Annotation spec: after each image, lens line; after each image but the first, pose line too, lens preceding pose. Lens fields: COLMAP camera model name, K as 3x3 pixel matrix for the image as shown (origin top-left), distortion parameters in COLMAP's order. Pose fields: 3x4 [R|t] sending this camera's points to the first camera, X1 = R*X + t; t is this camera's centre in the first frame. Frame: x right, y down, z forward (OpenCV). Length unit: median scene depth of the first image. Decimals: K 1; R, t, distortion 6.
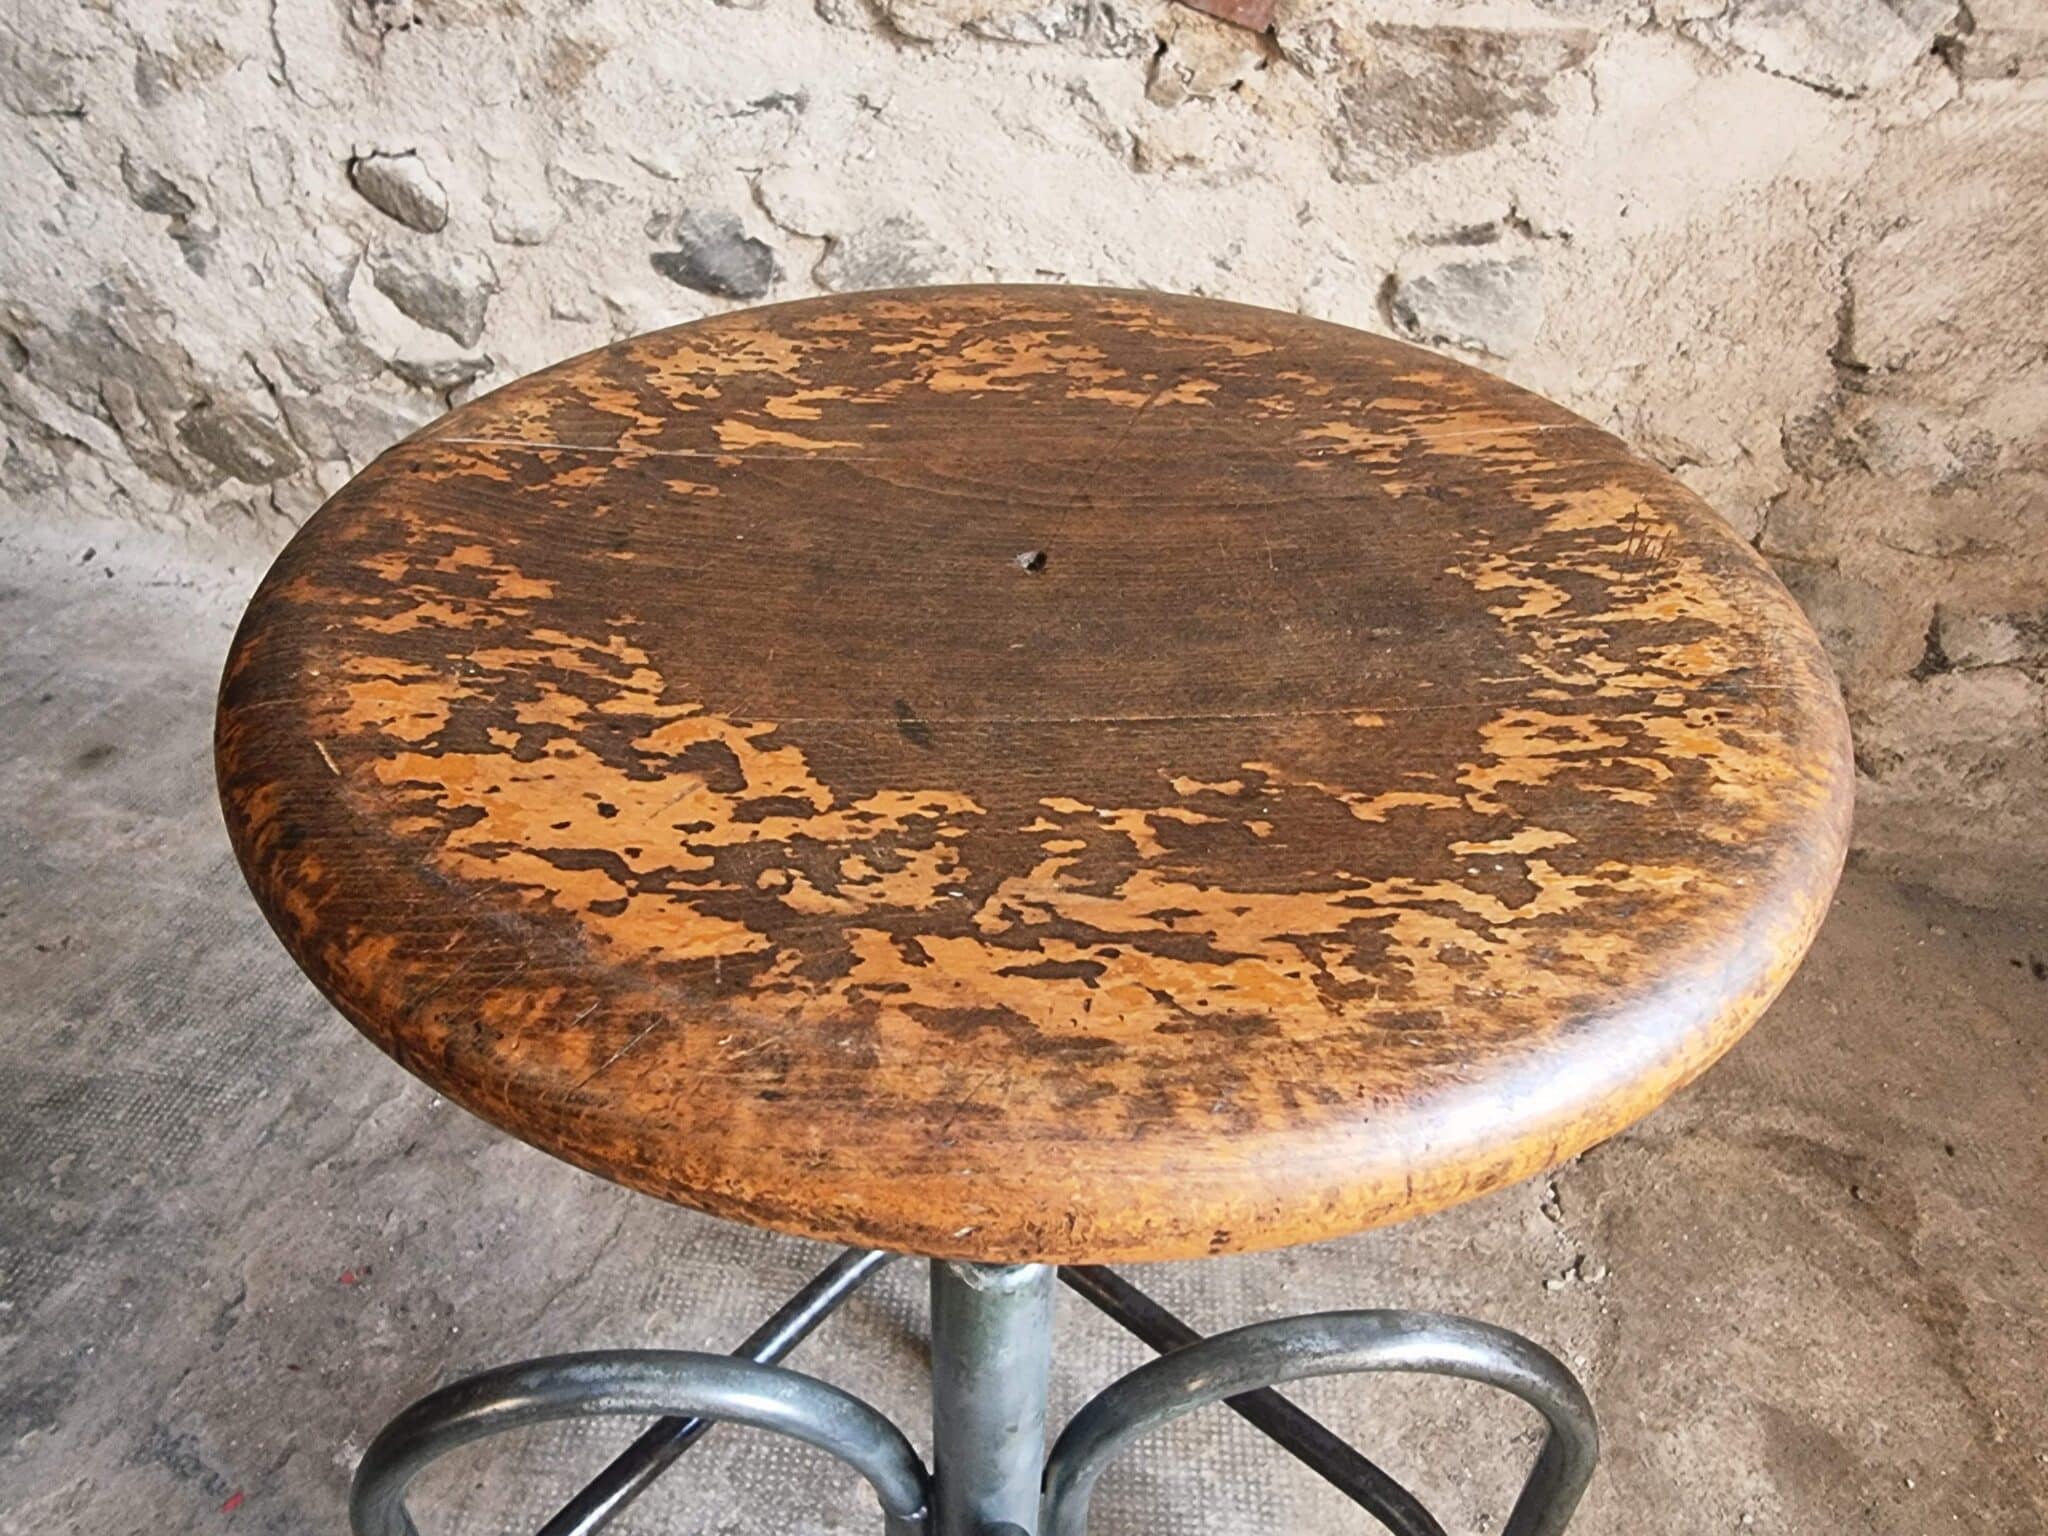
lens RADIAL K [[1460.3, 0, 952.7], [0, 1460.3, 758.3], [0, 0, 1]] dist [0.006607, -0.007218]
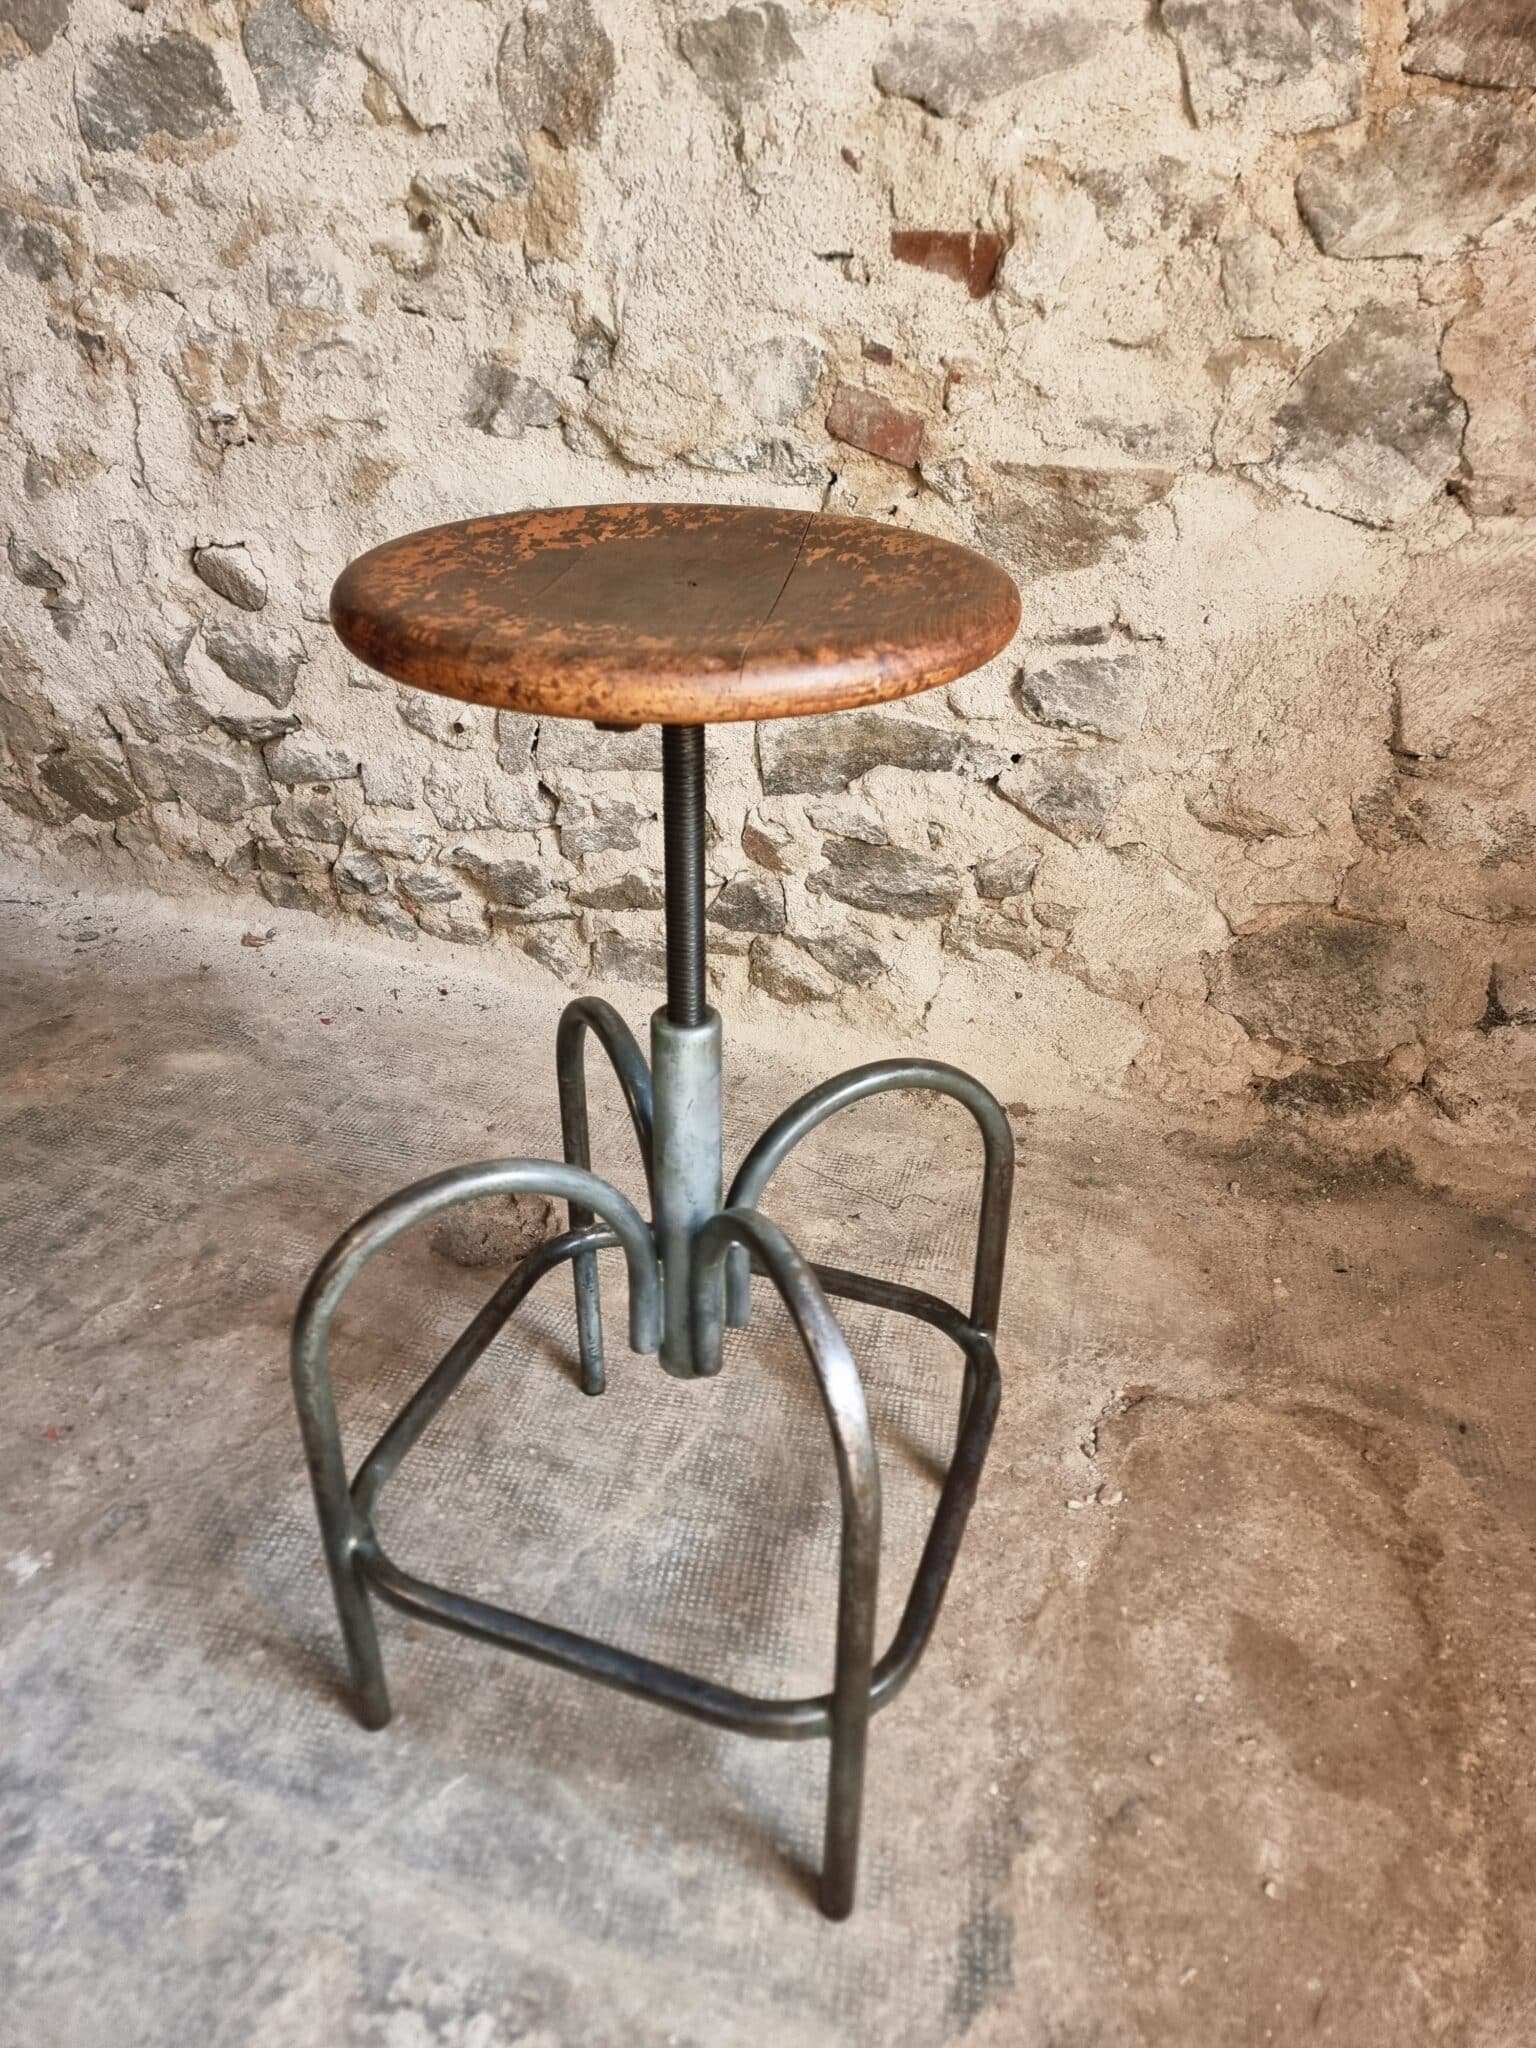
lens RADIAL K [[1427.9, 0, 764.1], [0, 1427.9, 1032.4], [0, 0, 1]] dist [0.082374, -0.073308]
pose [[0.997177, 0.053316, -0.052867, 0.167987], [-0.058756, 0.992484, -0.107343, 0.102886], [0.046746, 0.110146, 0.992815, -0.144571]]
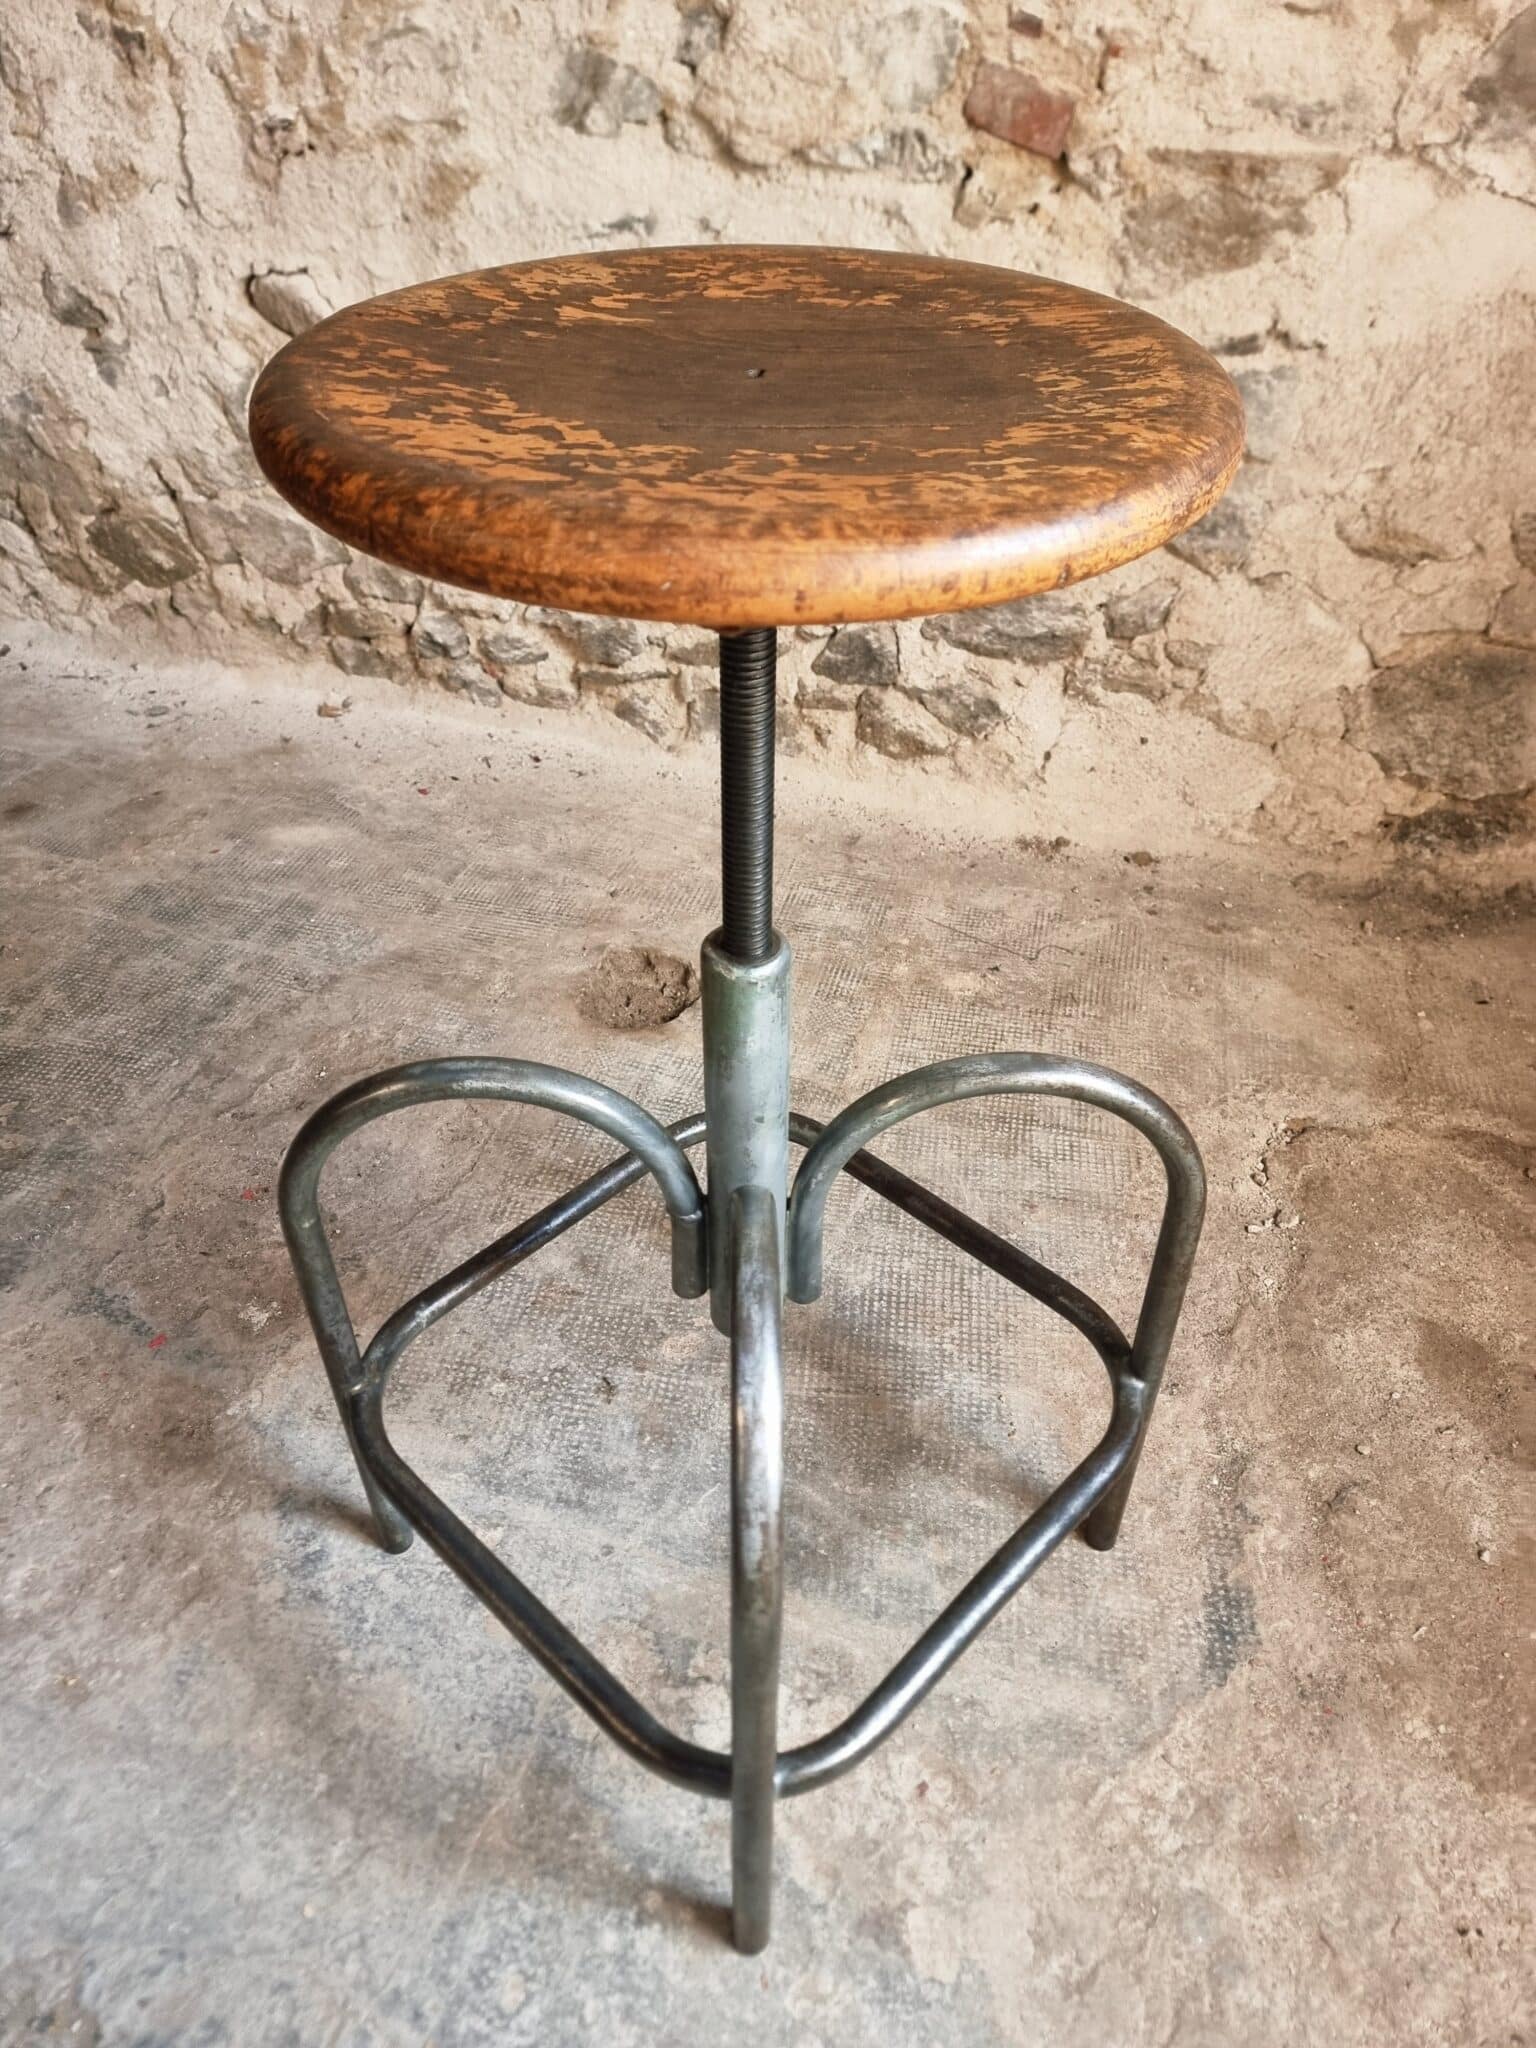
lens RADIAL K [[1440.0, 0, 764.3], [0, 1440.0, 1017.3], [0, 0, 1]] dist [0.067616, -0.060224]
pose [[0.999291, 0.027576, -0.025630, 0.031481], [-0.026782, 0.999165, 0.030839, 0.130995], [0.026459, -0.030131, 0.999196, -0.149423]]
